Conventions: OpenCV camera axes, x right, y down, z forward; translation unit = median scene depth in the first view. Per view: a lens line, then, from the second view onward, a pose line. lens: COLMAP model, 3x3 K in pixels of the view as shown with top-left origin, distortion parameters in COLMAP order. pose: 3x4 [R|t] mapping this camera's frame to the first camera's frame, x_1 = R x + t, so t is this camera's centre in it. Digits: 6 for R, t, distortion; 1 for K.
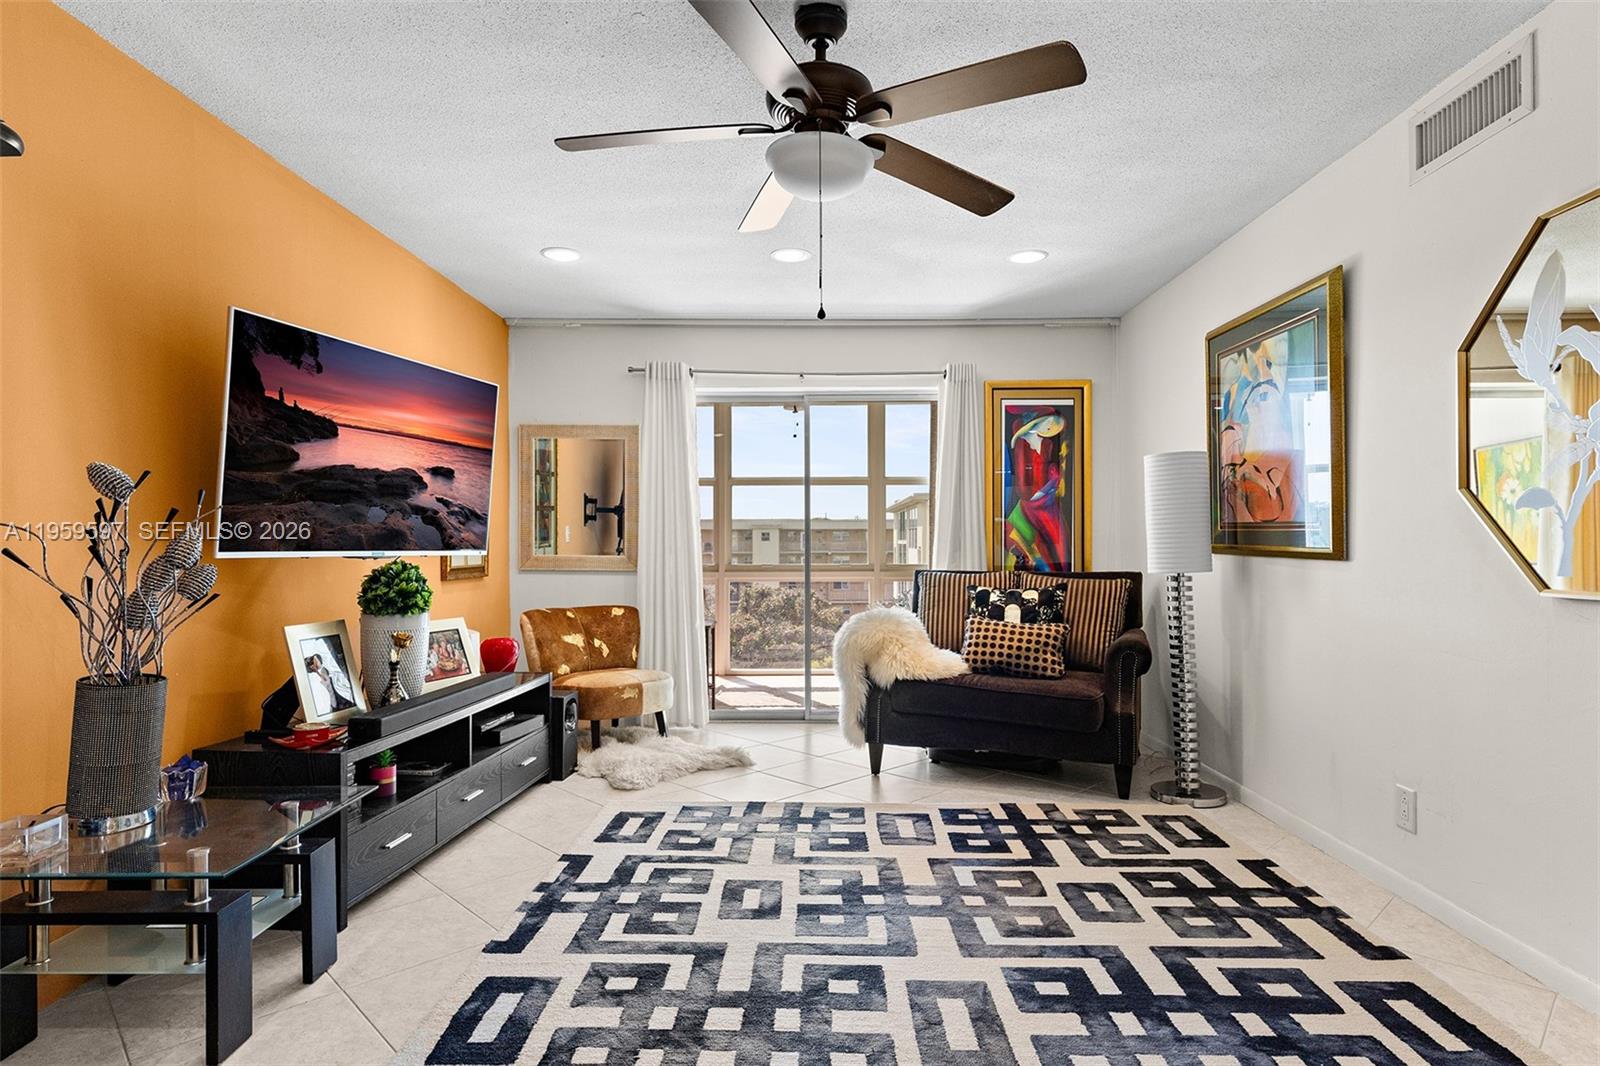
lens RADIAL K [[871.7, 0, 812.8], [0, 871.7, 552.8], [0, 0, 1]] dist [0.001119, -0.000233]
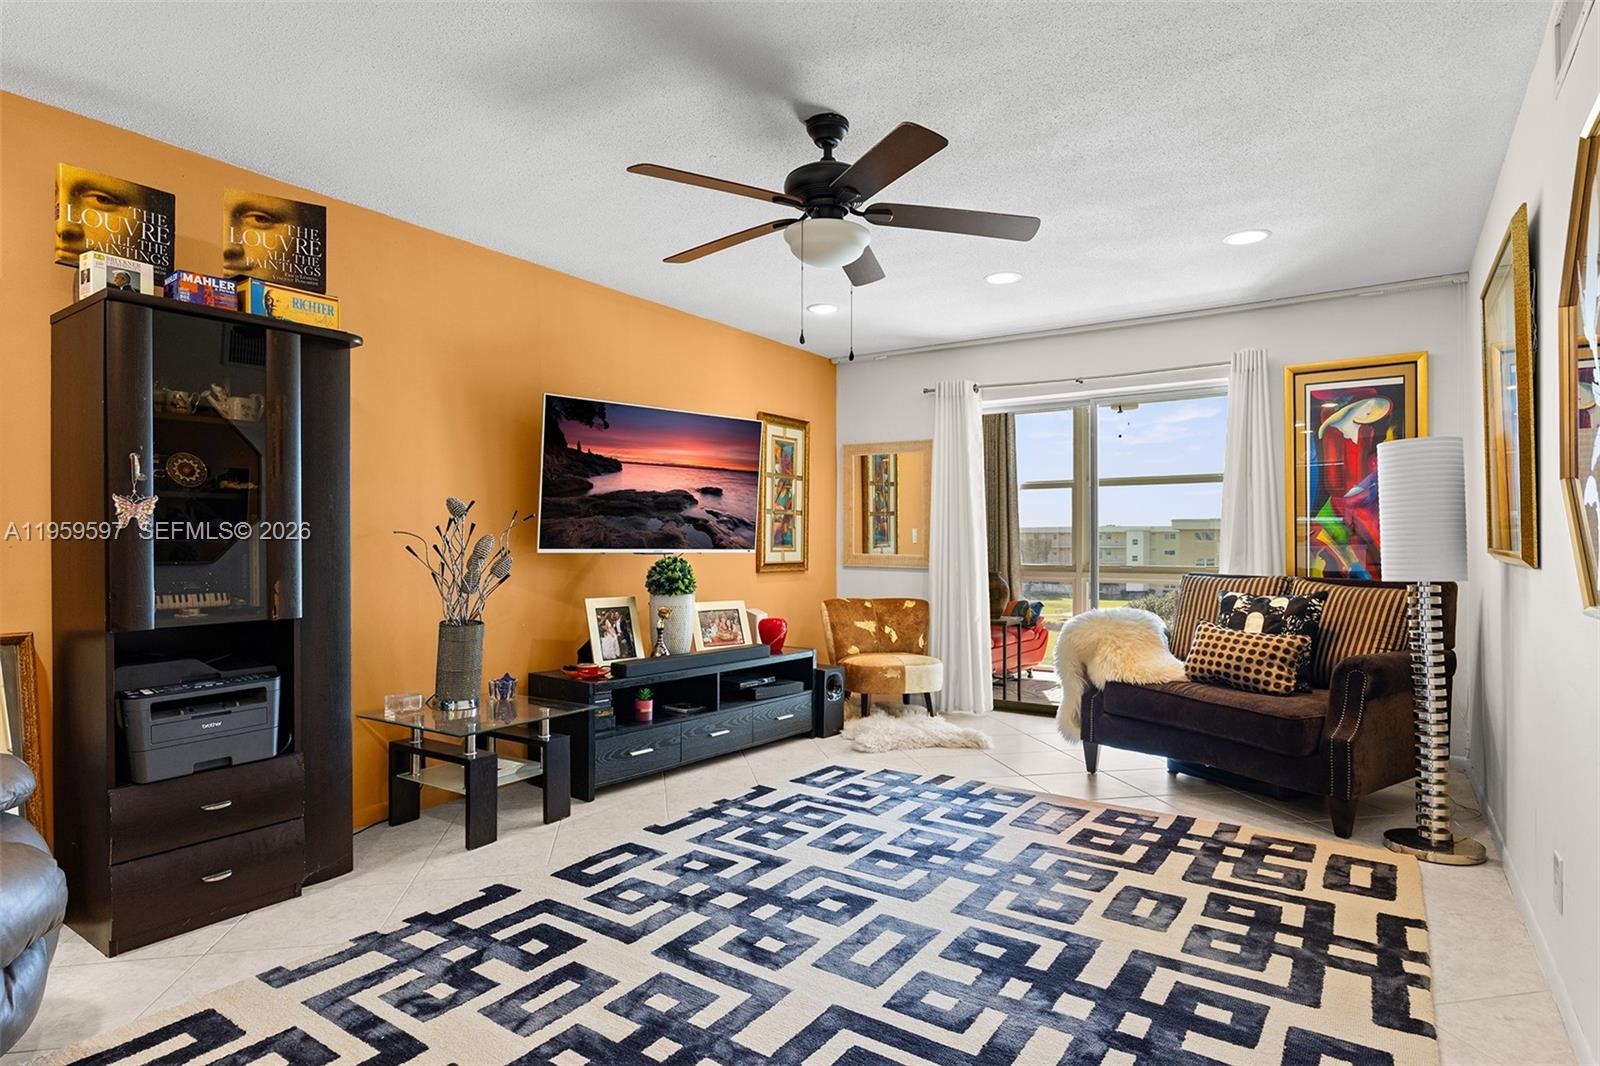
lens RADIAL K [[871.7, 0, 825.7], [0, 871.7, 548.5], [0, 0, 1]] dist [0.001119, -0.000233]
pose [[0.835602, 0.006464, -0.549297, 0.465746], [-0.009053, 0.999957, -0.002005, -0.002760], [0.549260, 0.006648, 0.835625, -0.025718]]
